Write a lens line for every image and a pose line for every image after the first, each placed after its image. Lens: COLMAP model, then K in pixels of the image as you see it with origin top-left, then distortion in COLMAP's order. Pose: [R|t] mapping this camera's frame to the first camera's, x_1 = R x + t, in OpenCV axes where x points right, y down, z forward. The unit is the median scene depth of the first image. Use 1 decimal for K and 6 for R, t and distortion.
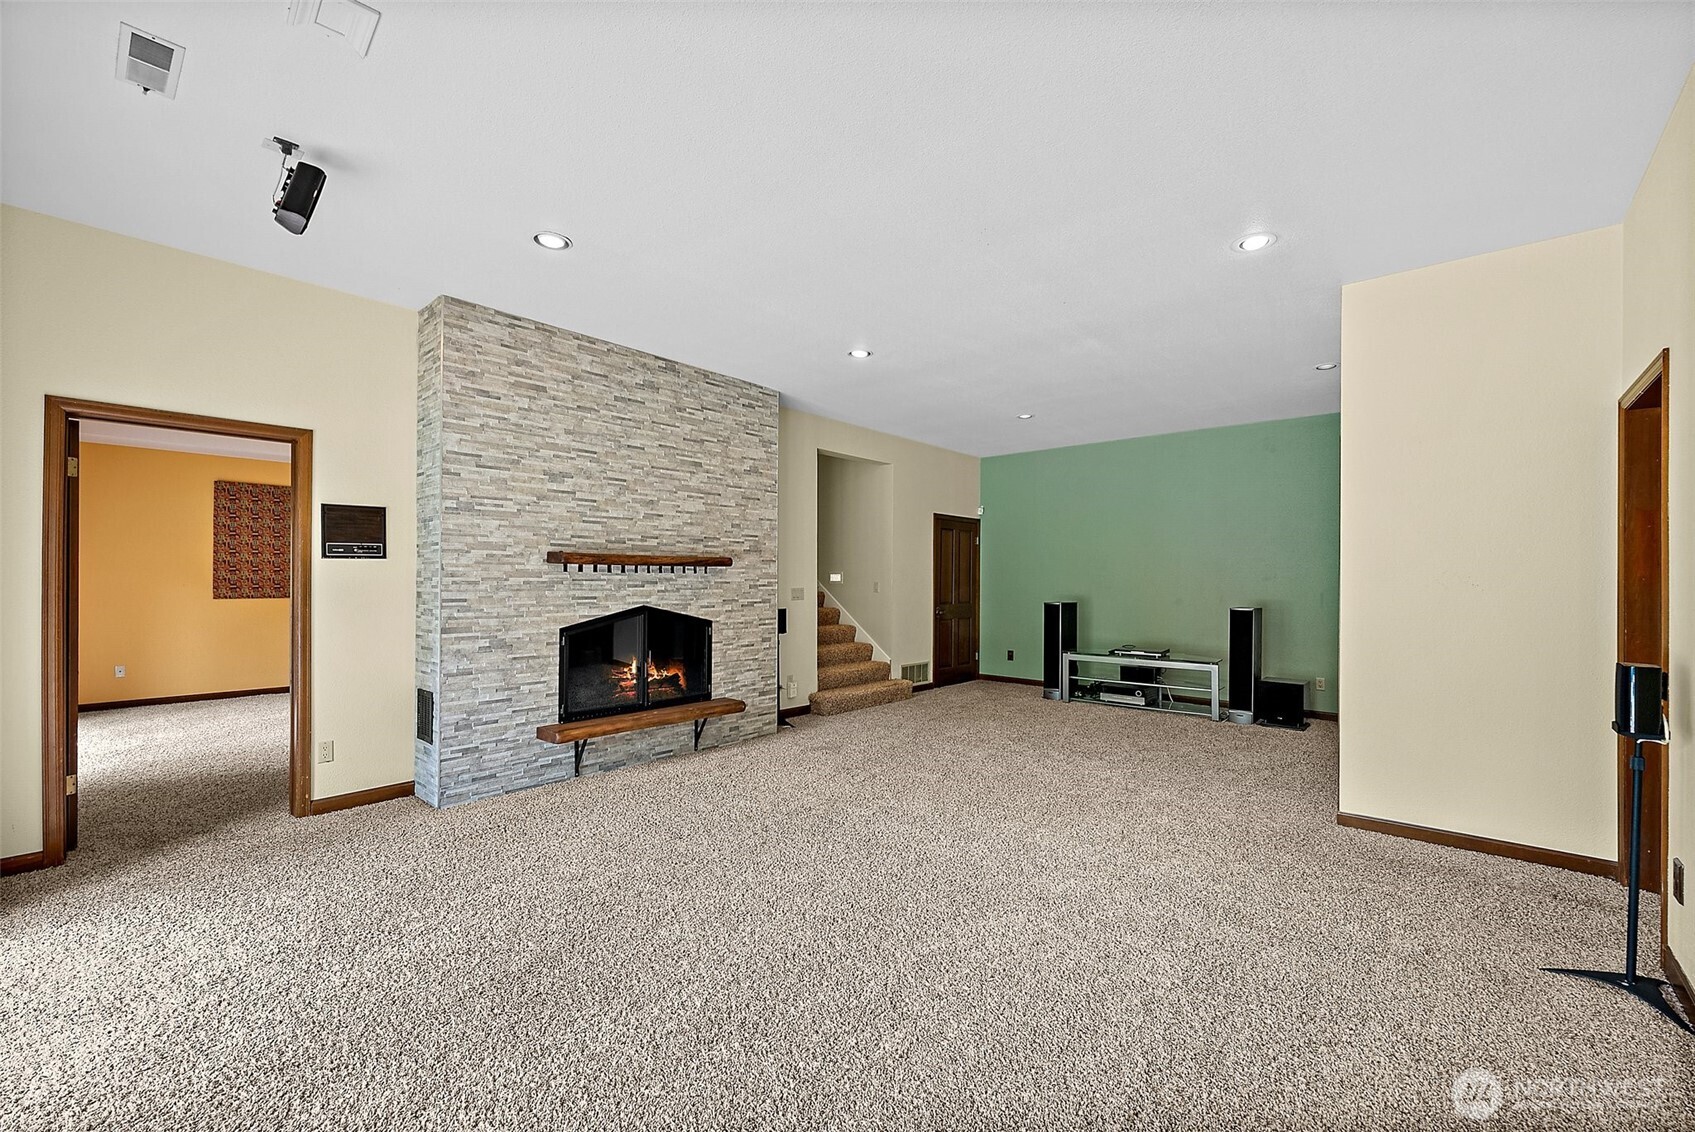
lens RADIAL K [[694.0, 0, 846.4], [0, 694.0, 571.7], [0, 0, 1]] dist [0.000858, 0.000150]
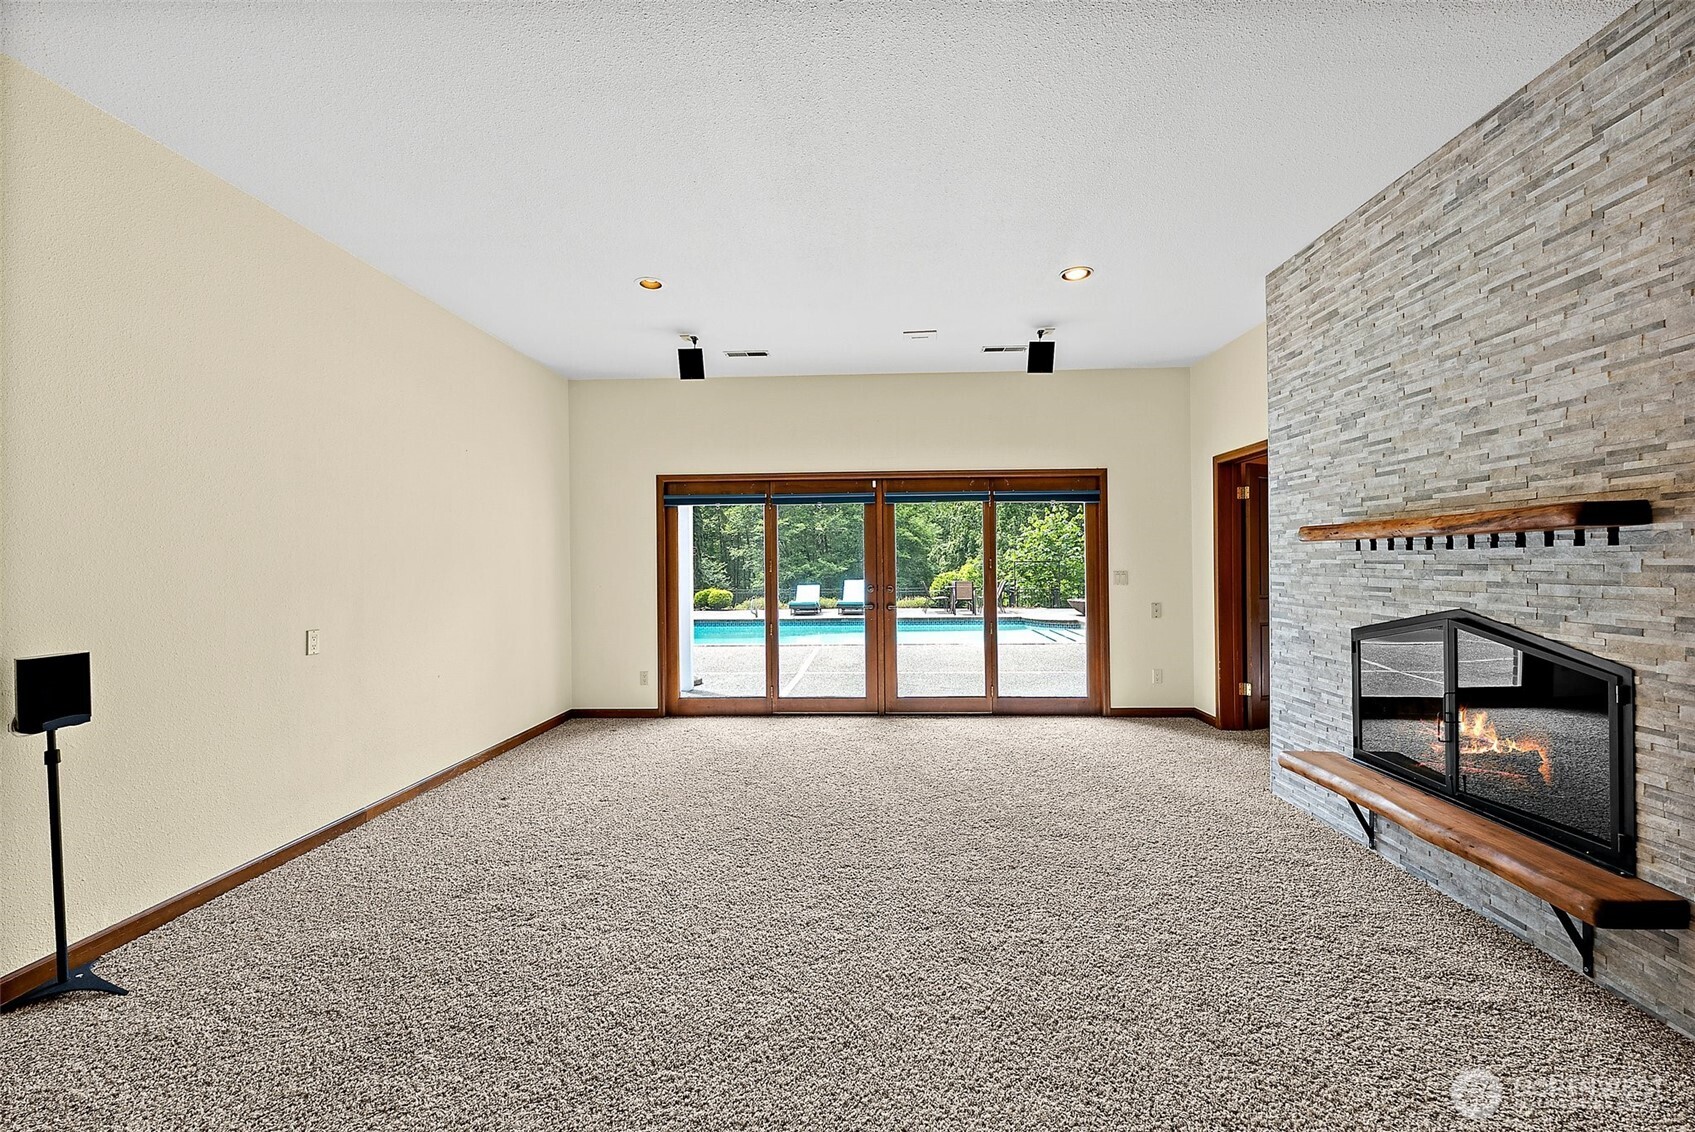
lens RADIAL K [[694.0, 0, 847.1], [0, 694.0, 572.4], [0, 0, 1]] dist [0.000858, 0.000150]
pose [[-0.781400, 0.004281, -0.624016, 0.414222], [0.003491, 0.999991, 0.002489, 0.017230], [0.624021, -0.000233, -0.781408, 1.131658]]
